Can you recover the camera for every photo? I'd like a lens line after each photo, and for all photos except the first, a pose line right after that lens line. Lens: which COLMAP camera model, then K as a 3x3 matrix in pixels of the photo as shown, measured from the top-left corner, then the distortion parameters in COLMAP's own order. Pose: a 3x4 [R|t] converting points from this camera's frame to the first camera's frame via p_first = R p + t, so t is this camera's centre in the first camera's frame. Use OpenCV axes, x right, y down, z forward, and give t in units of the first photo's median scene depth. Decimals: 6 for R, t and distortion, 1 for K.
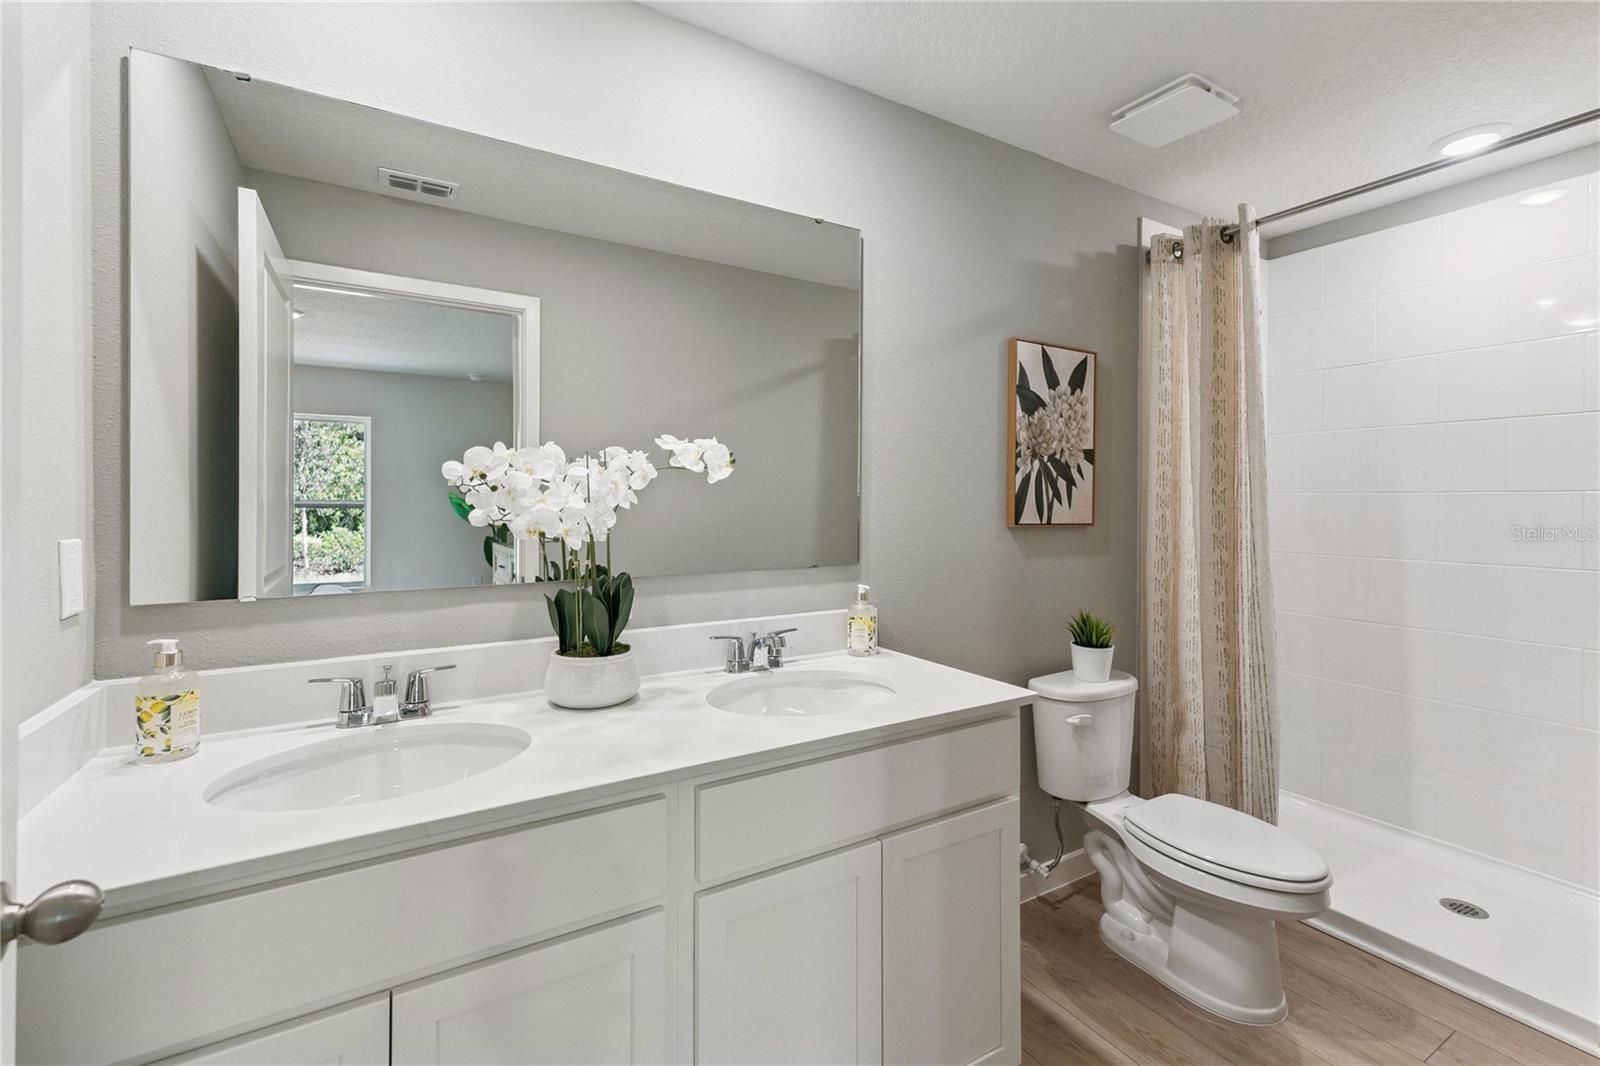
lens RADIAL K [[690.3, 0, 798.9], [0, 690.3, 499.3], [0, 0, 1]] dist [0.001023, 0.000055]
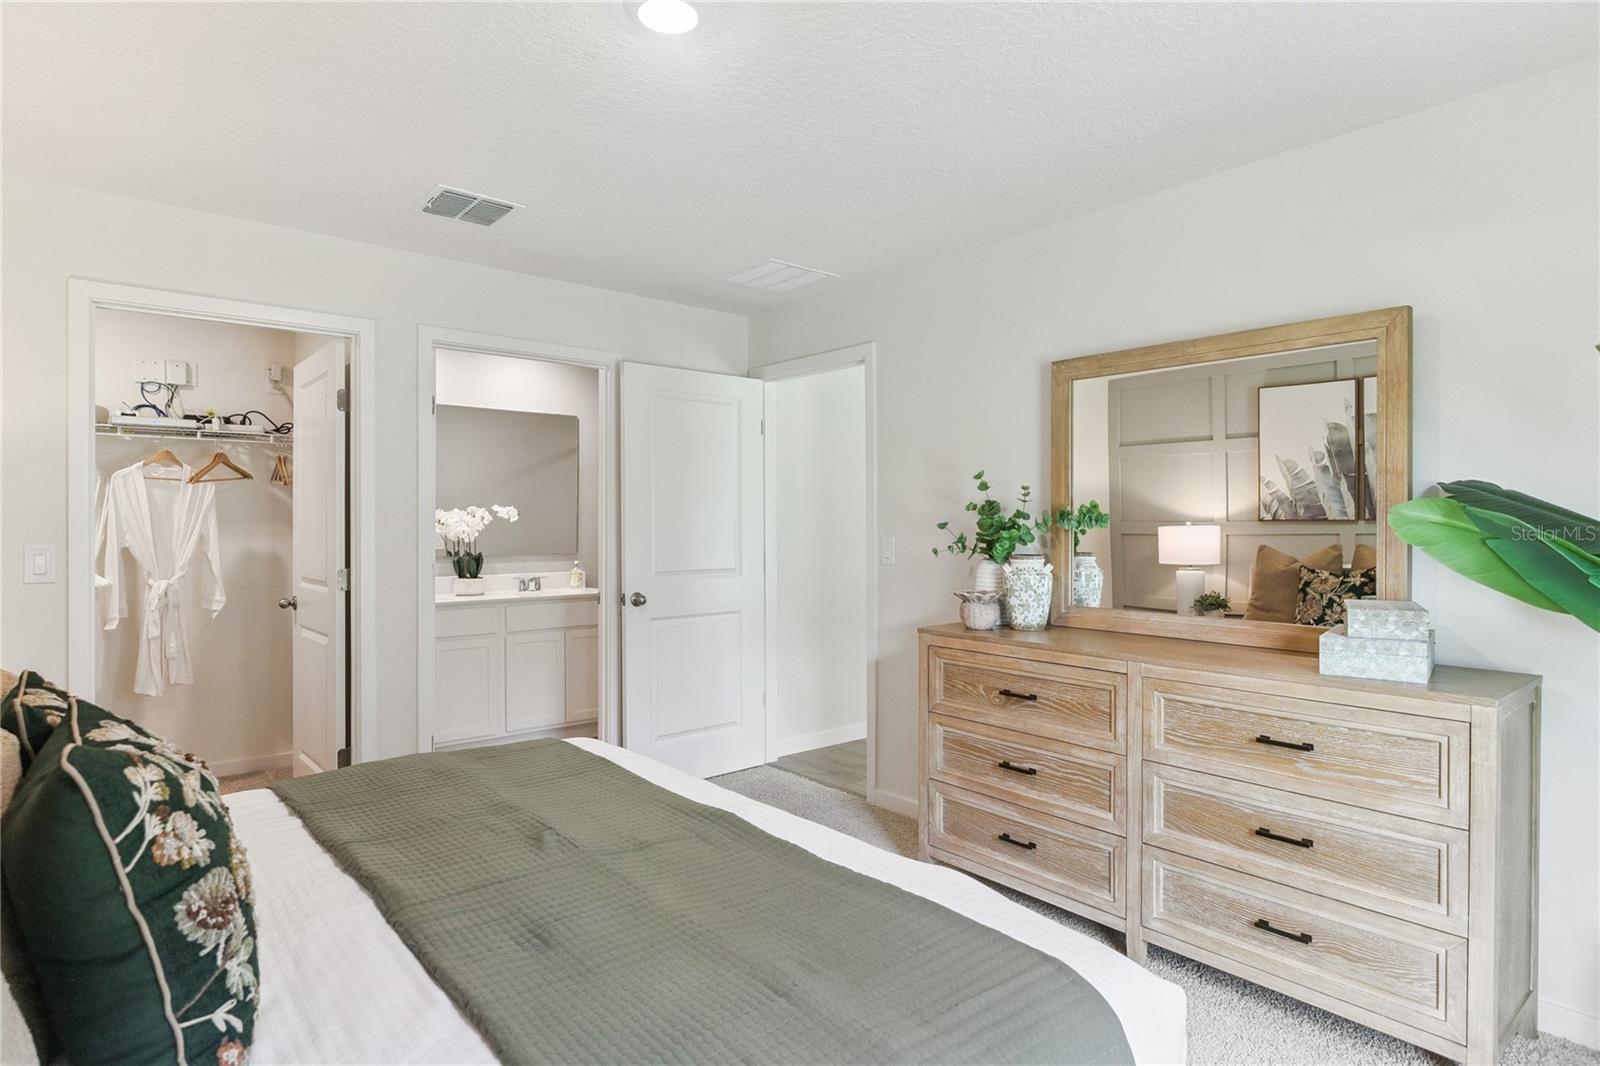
lens RADIAL K [[860.1, 0, 800.0], [0, 860.1, 533.0], [0, 0, 1]] dist [-0.001989, -0.000248]
pose [[0.986231, -0.001483, 0.165365, 0.490817], [0.000046, 0.999962, 0.008695, -0.007347], [-0.165372, -0.008568, 0.986194, -2.880542]]
